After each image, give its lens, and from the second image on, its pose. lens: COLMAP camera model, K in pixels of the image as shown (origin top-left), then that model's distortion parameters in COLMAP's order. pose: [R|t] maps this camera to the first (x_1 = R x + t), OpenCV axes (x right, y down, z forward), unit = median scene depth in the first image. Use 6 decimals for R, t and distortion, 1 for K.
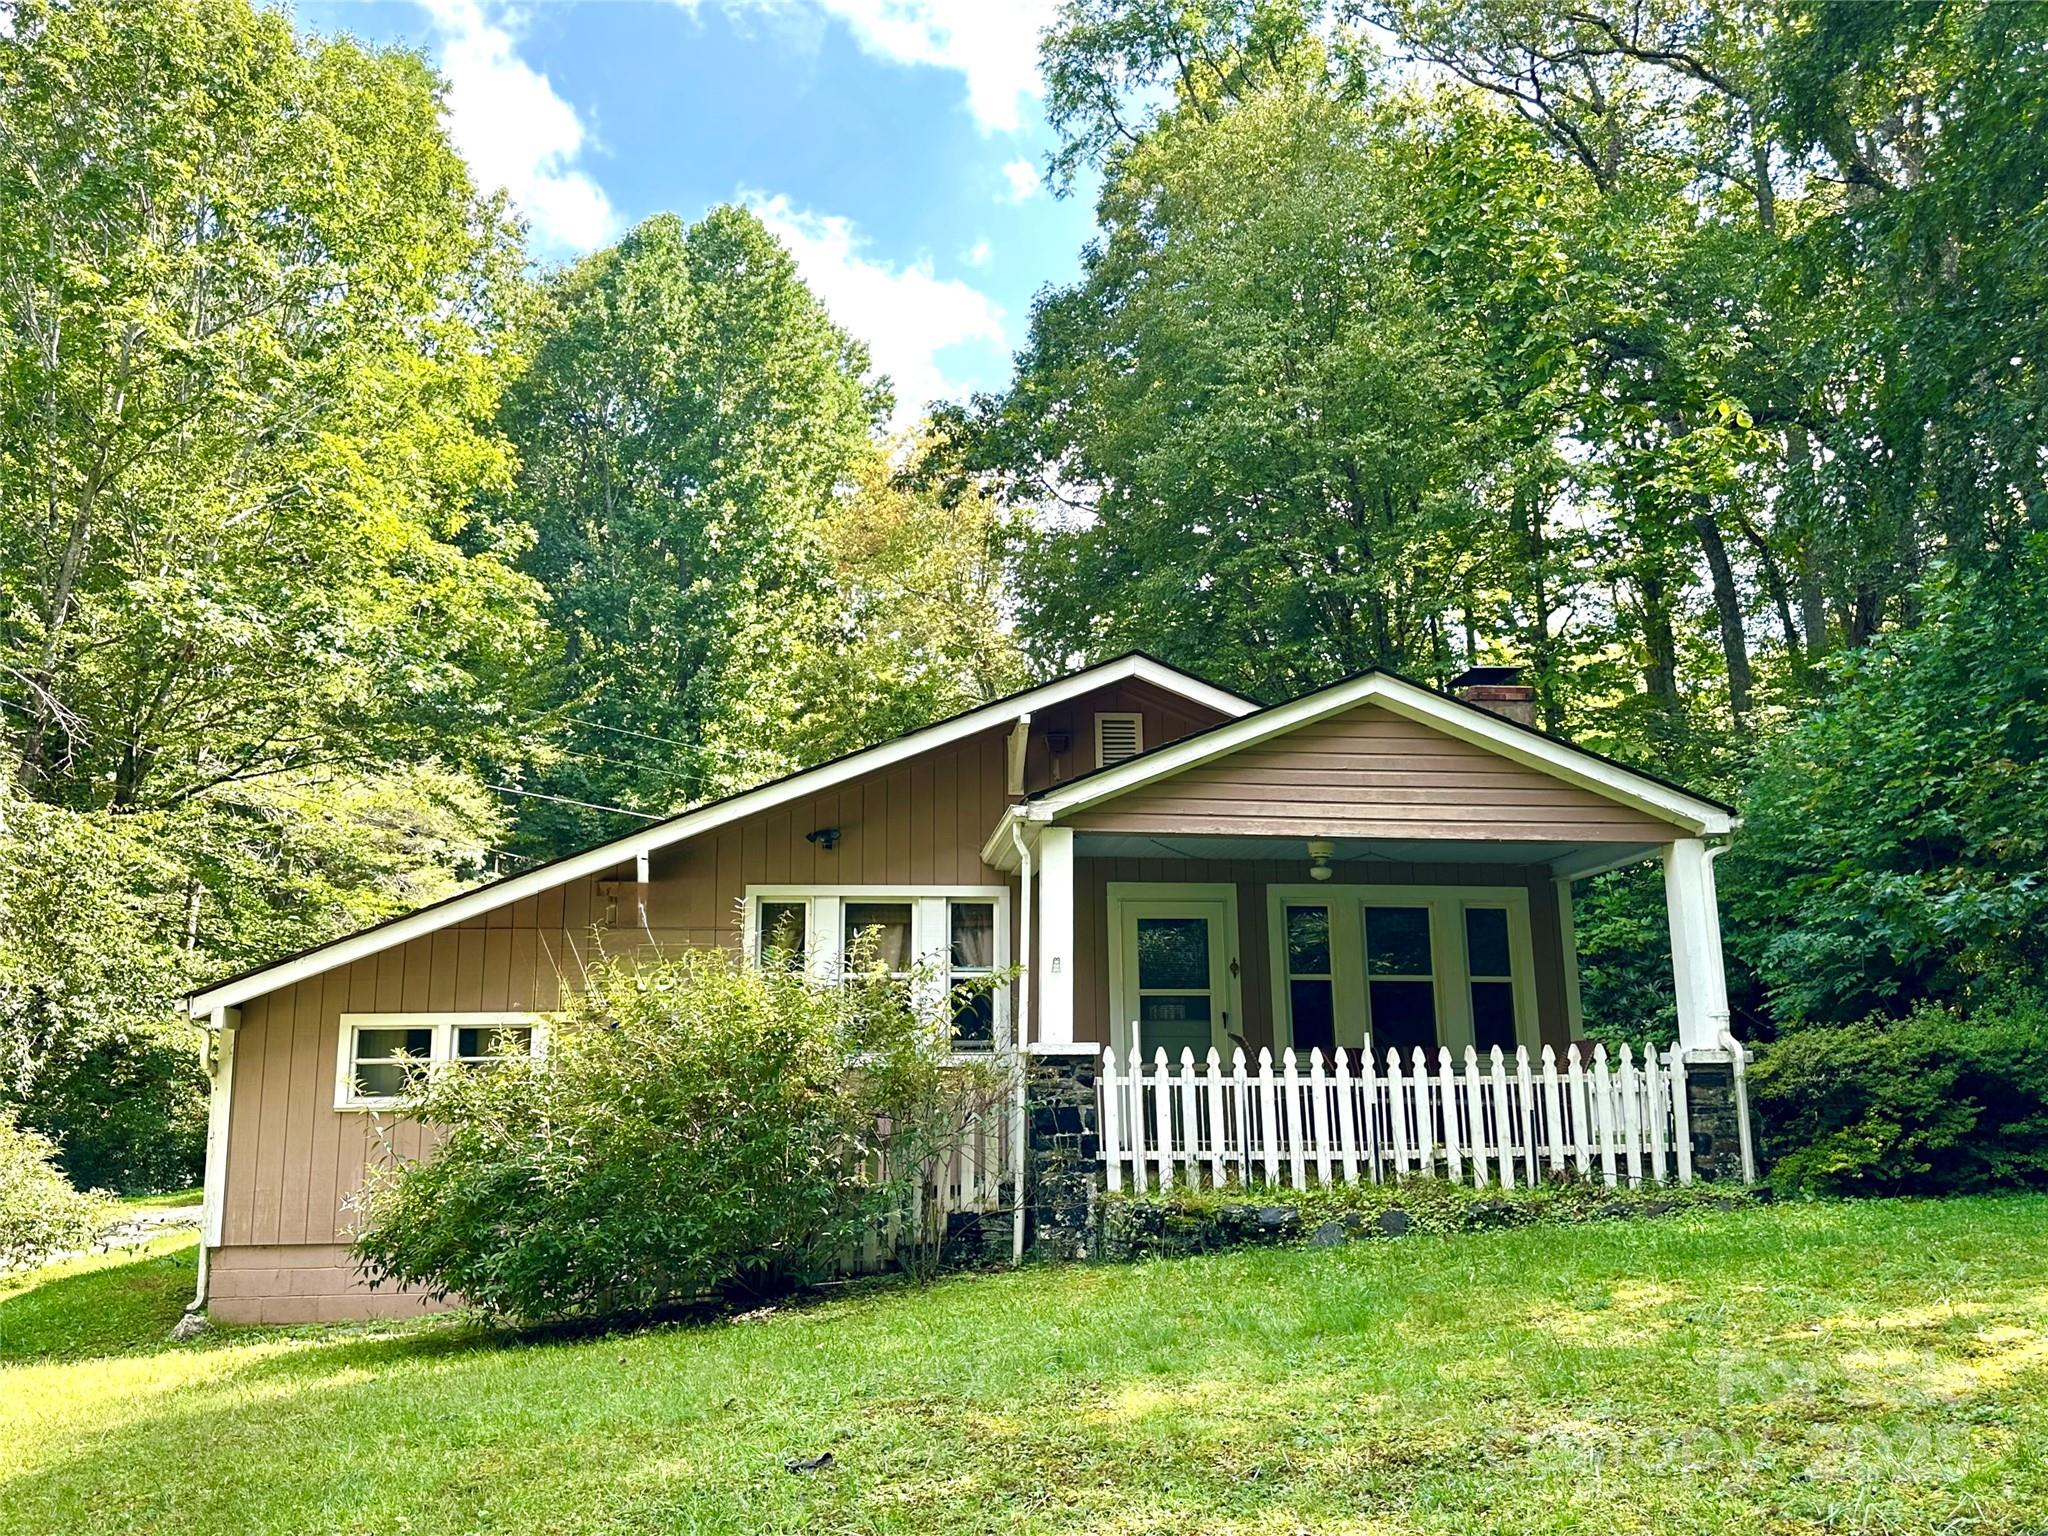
lens RADIAL K [[1746.1, 0, 1024.0], [0, 1746.1, 768.0], [0, 0, 1]] dist [0.148053, -0.282187]
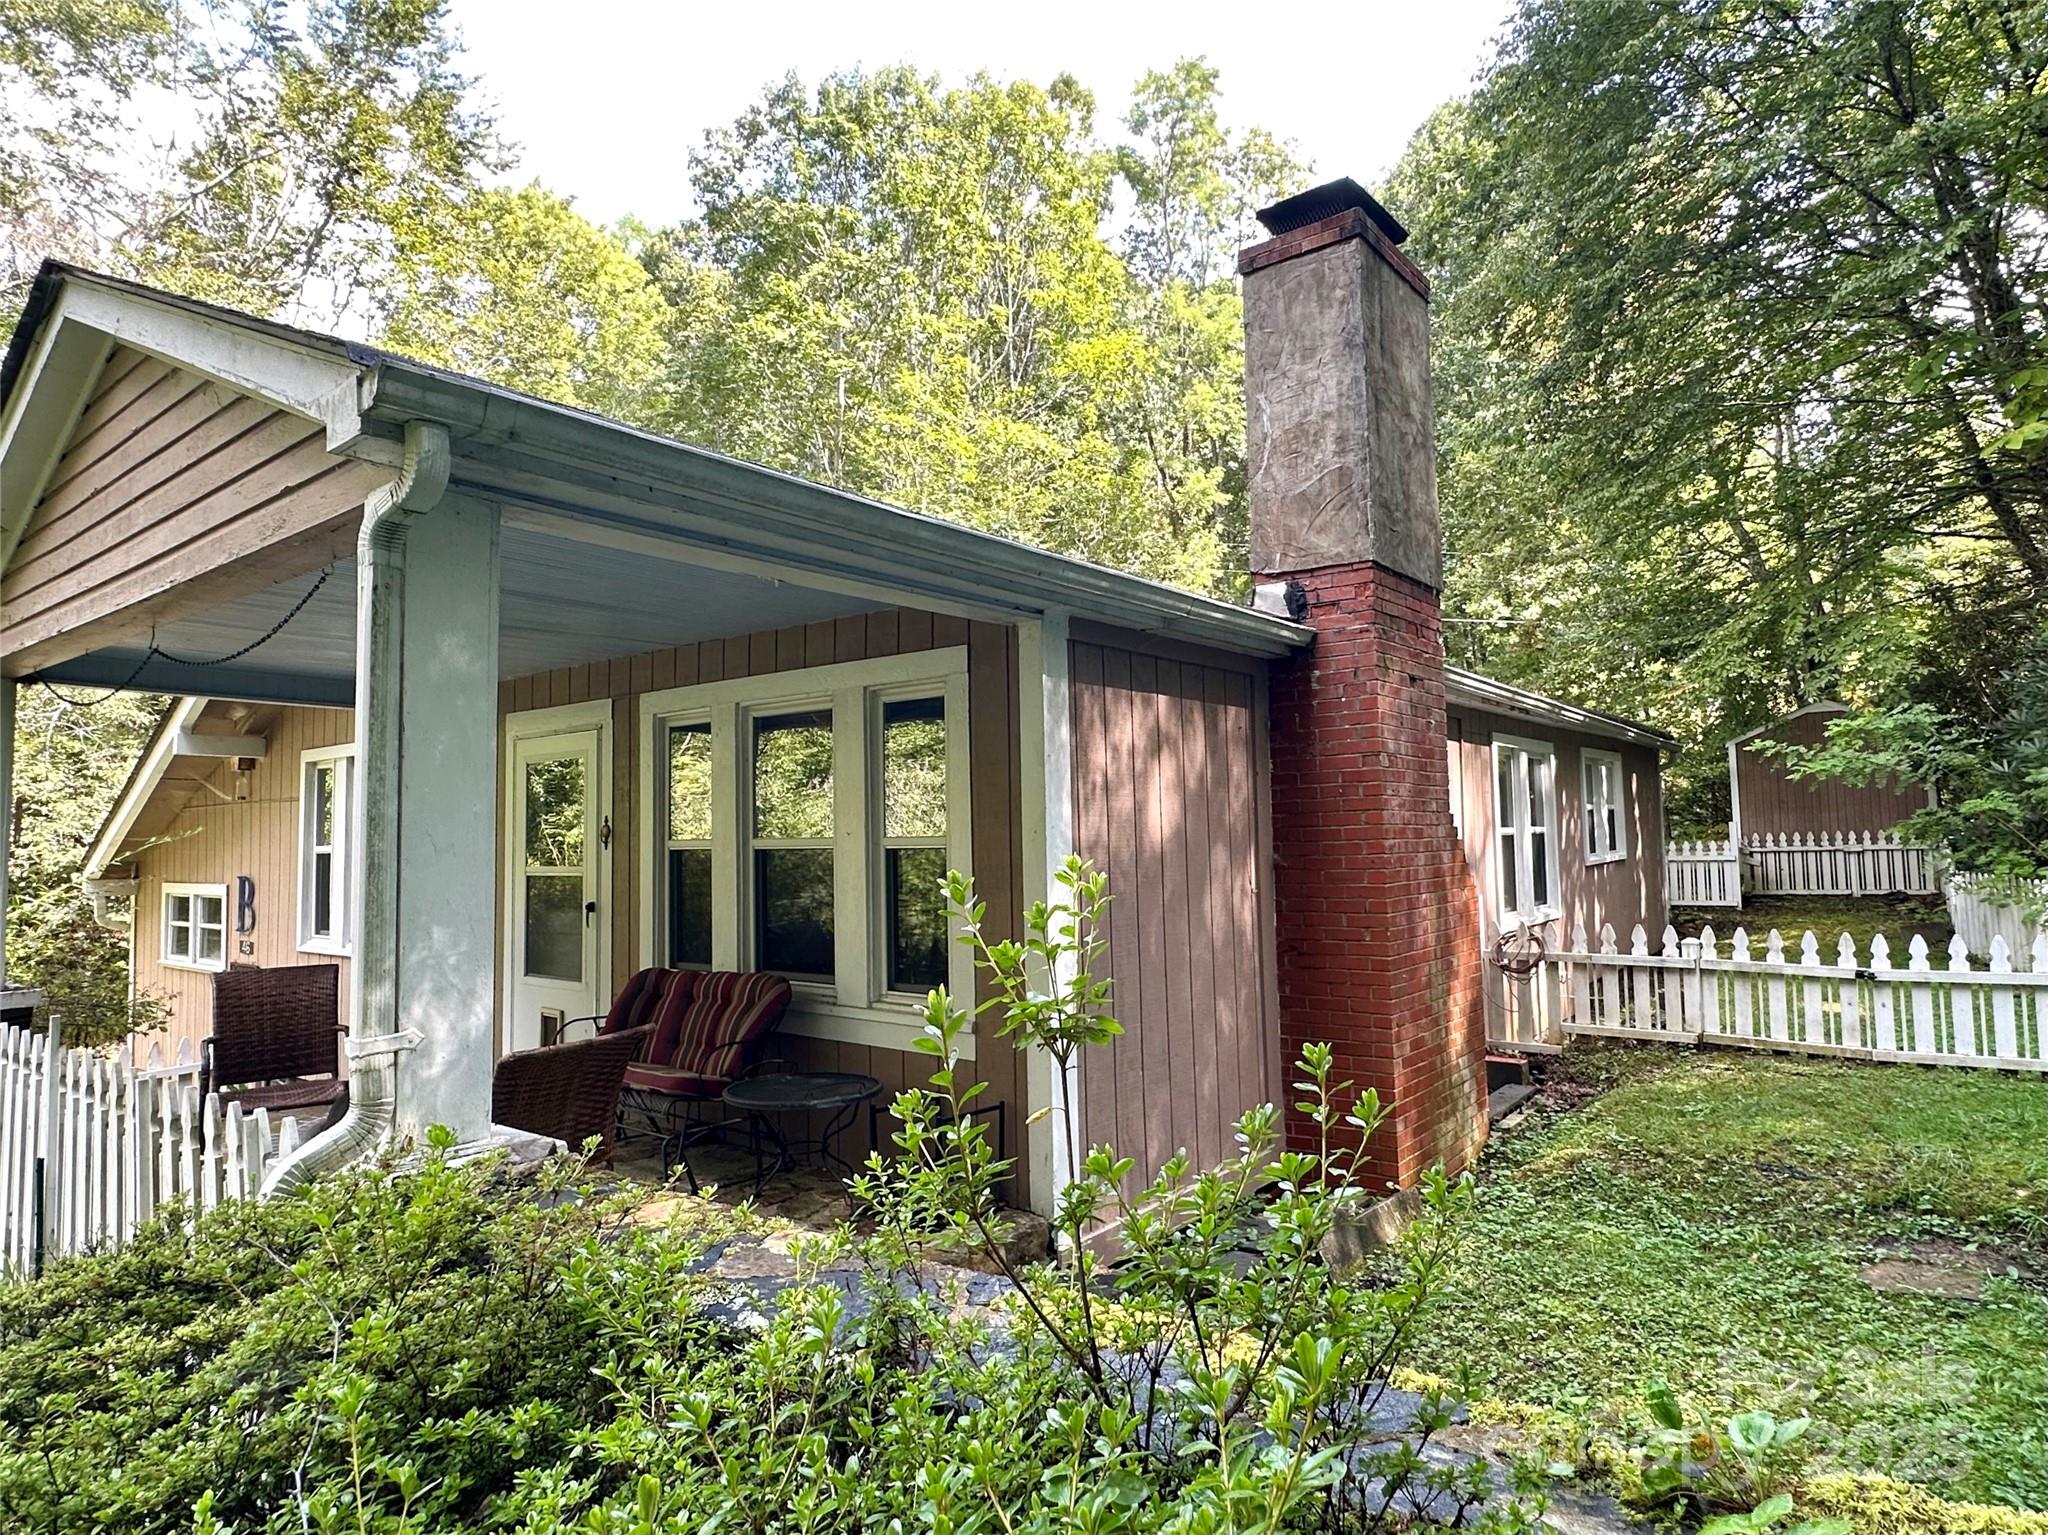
lens RADIAL K [[1185.8, 0, 1049.8], [0, 1185.8, 767.0], [0, 0, 1]] dist [0.001489, -0.000156]
pose [[0.699859, -0.046241, -0.712783, 0.622692], [0.145601, 0.986186, 0.078983, 0.092982], [0.699284, -0.159059, 0.696923, 0.950183]]
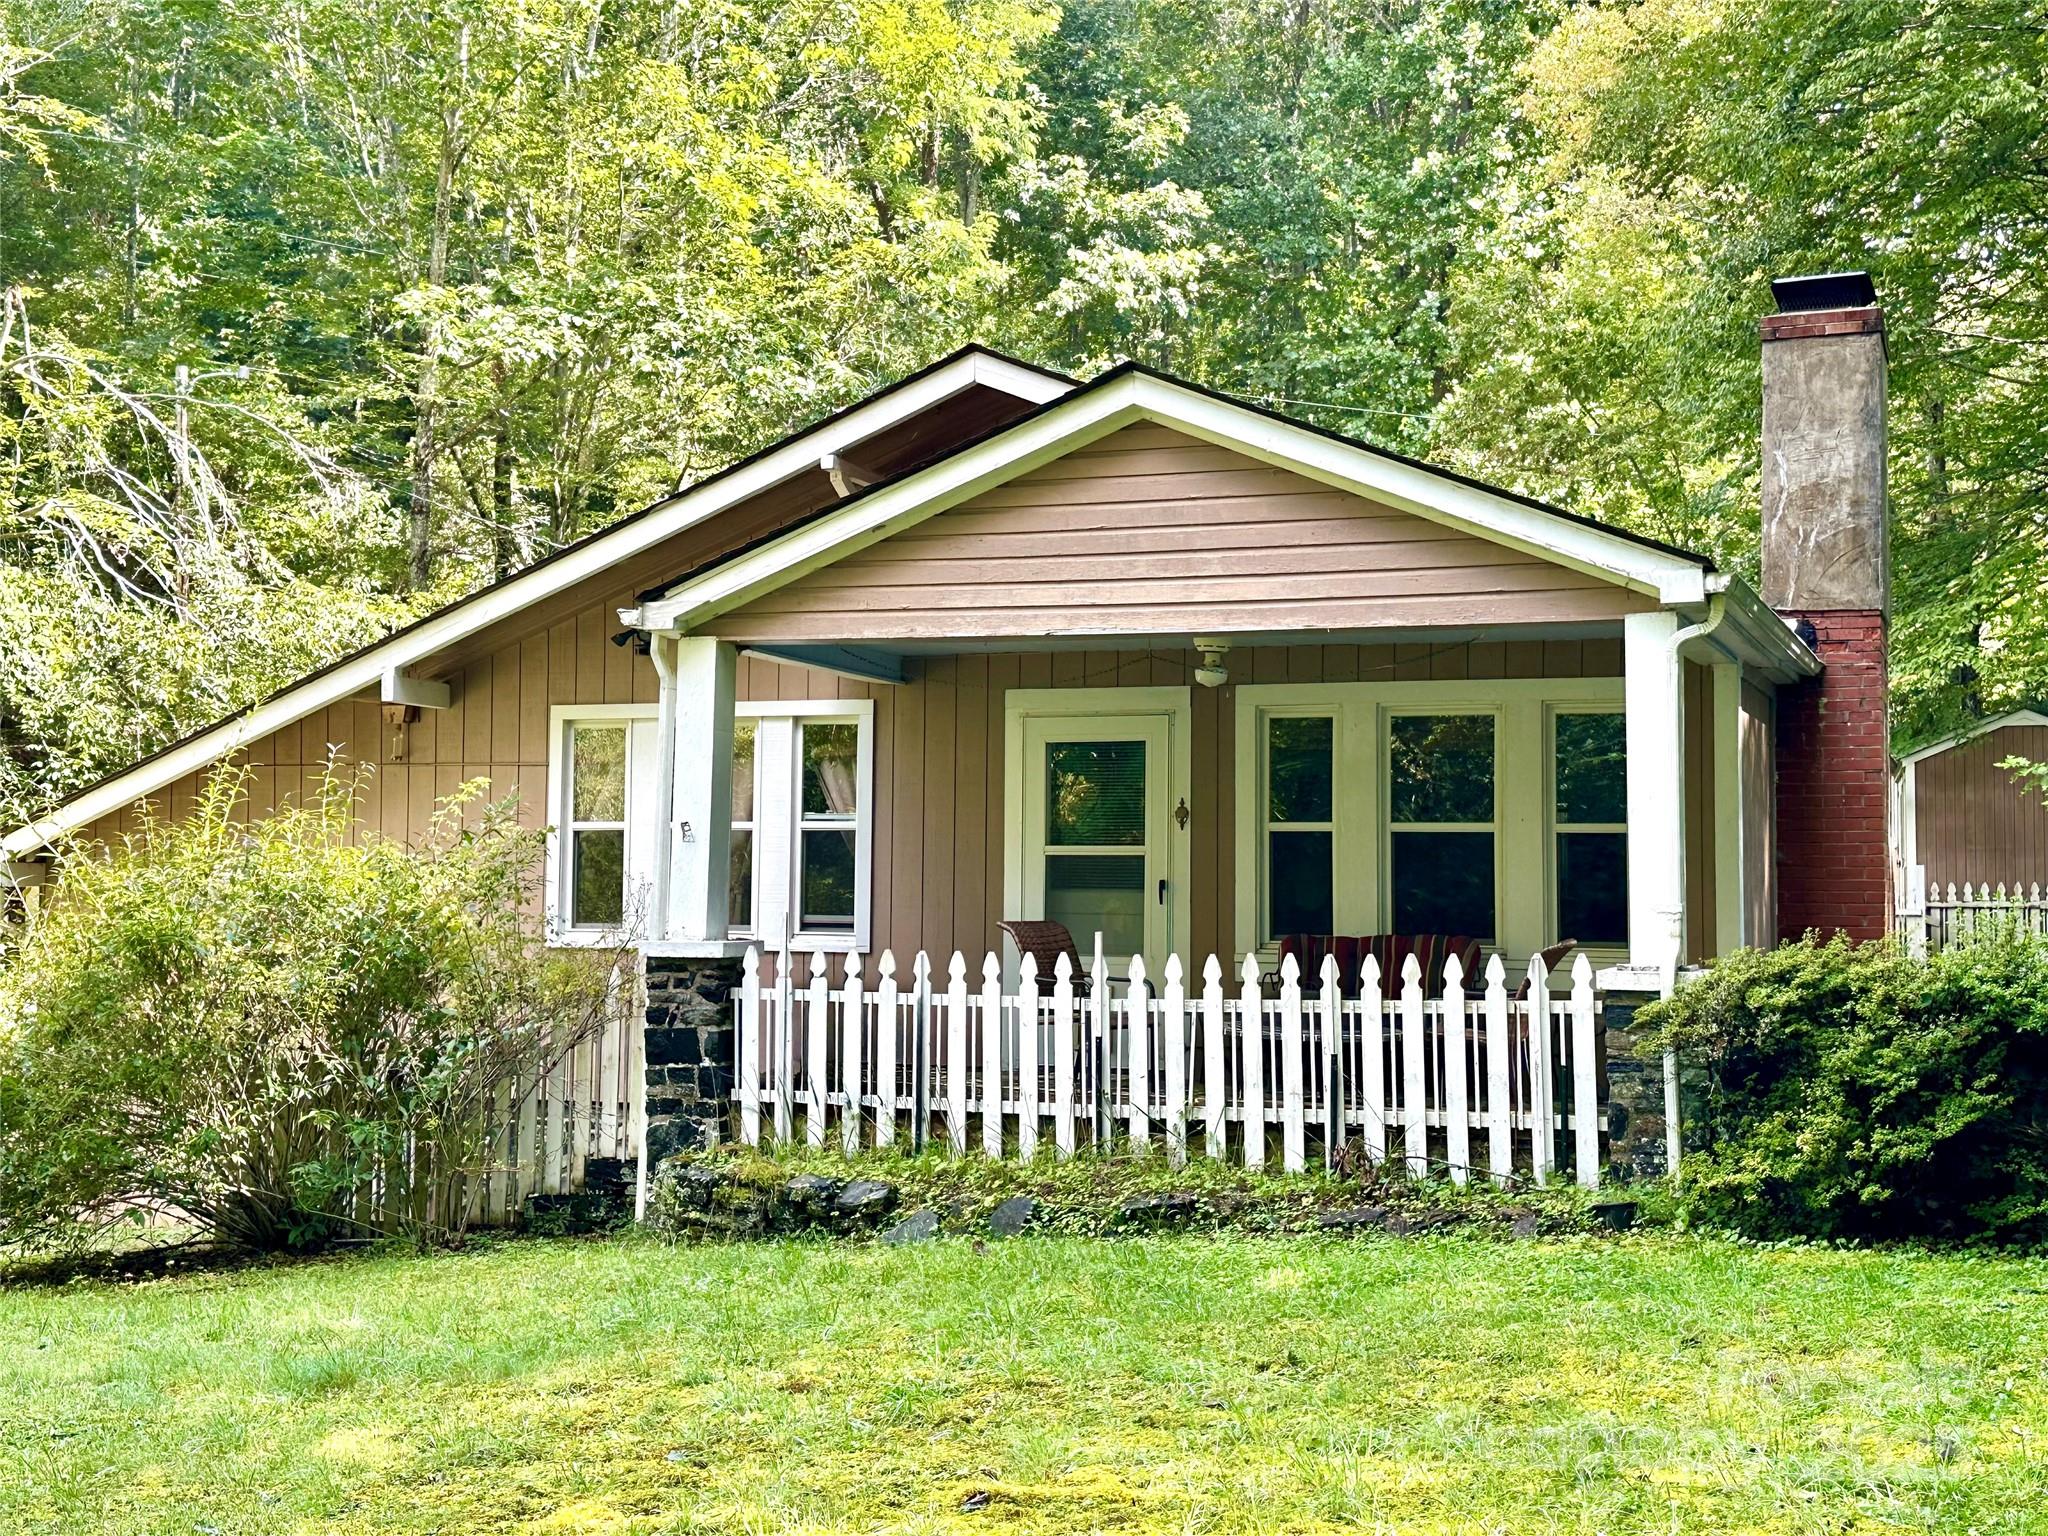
lens RADIAL K [[2617.7, 0, 1019.3], [0, 2617.7, 777.6], [0, 0, 1]] dist [0.104579, -0.058909]
pose [[0.874936, -0.005771, -0.484204, 0.631389], [0.073816, 0.989832, 0.121586, -0.028158], [0.478579, -0.142122, 0.866466, 0.137023]]
